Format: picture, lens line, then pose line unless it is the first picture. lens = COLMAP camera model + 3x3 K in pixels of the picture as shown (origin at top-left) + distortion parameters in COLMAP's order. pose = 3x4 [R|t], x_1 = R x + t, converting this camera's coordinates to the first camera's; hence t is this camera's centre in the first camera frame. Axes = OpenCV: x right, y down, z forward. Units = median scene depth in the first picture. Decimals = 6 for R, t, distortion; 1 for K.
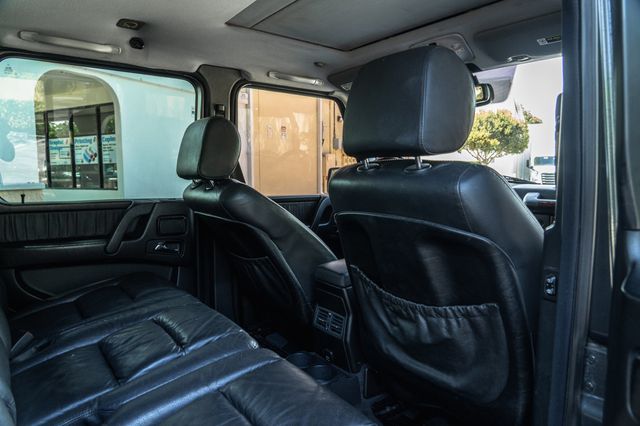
lens RADIAL K [[434.5, 0, 318.1], [0, 434.5, 212.2], [0, 0, 1]] dist [-0.025181, 0.006507]
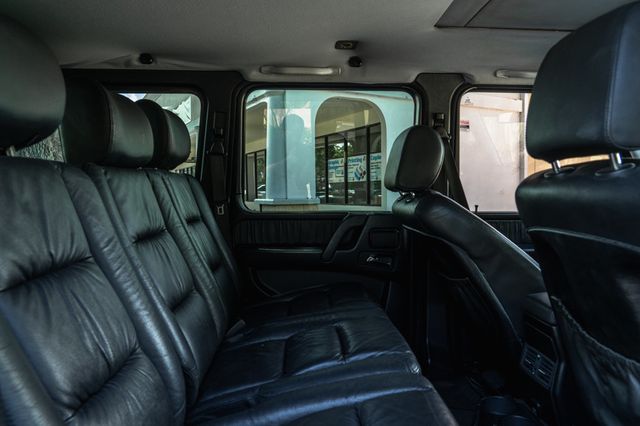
lens RADIAL K [[458.1, 0, 319.0], [0, 458.1, 213.0], [0, 0, 1]] dist [-0.011483, -0.004589]
pose [[0.831424, 0.023615, -0.555137, 0.120830], [-0.046337, 0.998563, -0.026920, 0.007643], [0.553704, 0.048106, 0.831323, 0.041842]]
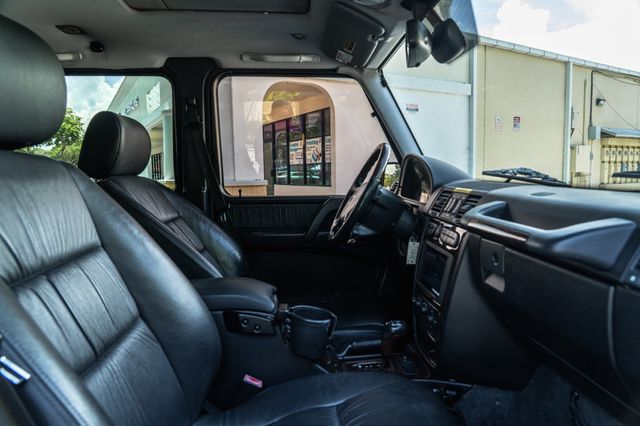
lens RADIAL K [[434.5, 0, 317.0], [0, 434.5, 212.0], [0, 0, 1]] dist [-0.025181, 0.006507]
pose [[0.839833, 0.040778, -0.541311, 0.553756], [-0.037695, 0.999148, 0.016786, -0.028356], [0.541534, 0.006307, 0.840655, 0.379762]]
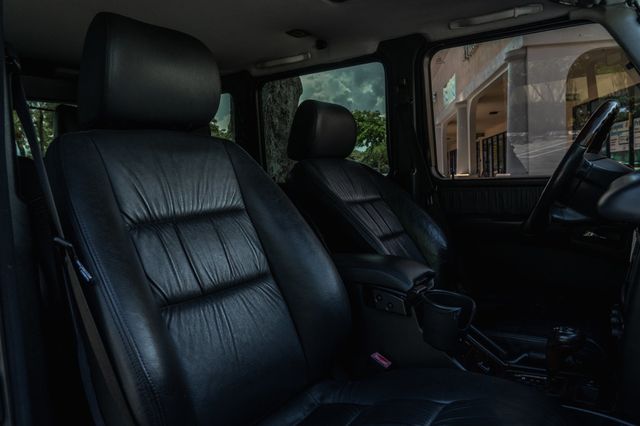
lens RADIAL K [[458.1, 0, 317.5], [0, 458.1, 213.1], [0, 0, 1]] dist [-0.011483, -0.004589]
pose [[0.334424, 0.062453, -0.940351, 0.687969], [-0.043831, 0.997753, 0.050677, -0.003901], [0.941403, 0.024269, 0.336410, 0.539771]]
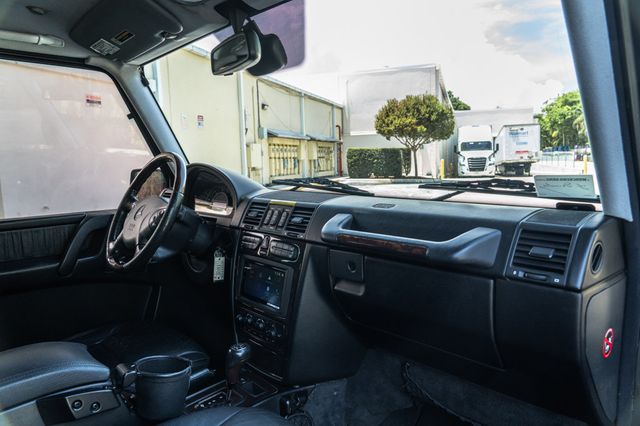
lens RADIAL K [[434.5, 0, 317.2], [0, 434.5, 212.1], [0, 0, 1]] dist [-0.025181, 0.006507]
pose [[0.990664, -0.040578, 0.130146, 0.352987], [0.037365, 0.998936, 0.027040, -0.058882], [-0.131105, -0.021924, 0.991126, 0.371110]]
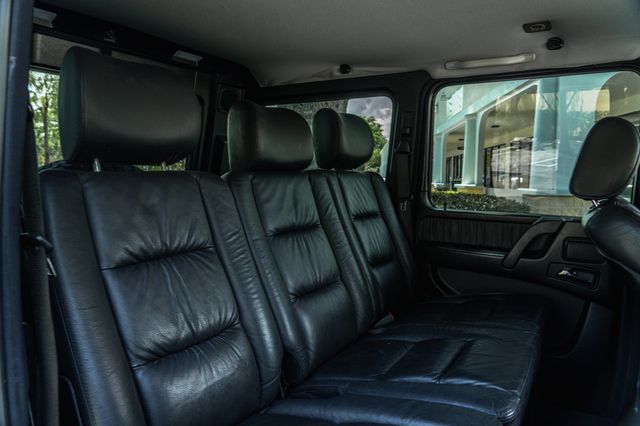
lens RADIAL K [[434.5, 0, 318.0], [0, 434.5, 215.4], [0, 0, 1]] dist [-0.025181, 0.006507]
pose [[0.366063, 0.090955, -0.926134, 0.241255], [-0.096927, 0.993526, 0.059262, -0.036760], [0.925528, 0.068074, 0.372509, 0.210961]]
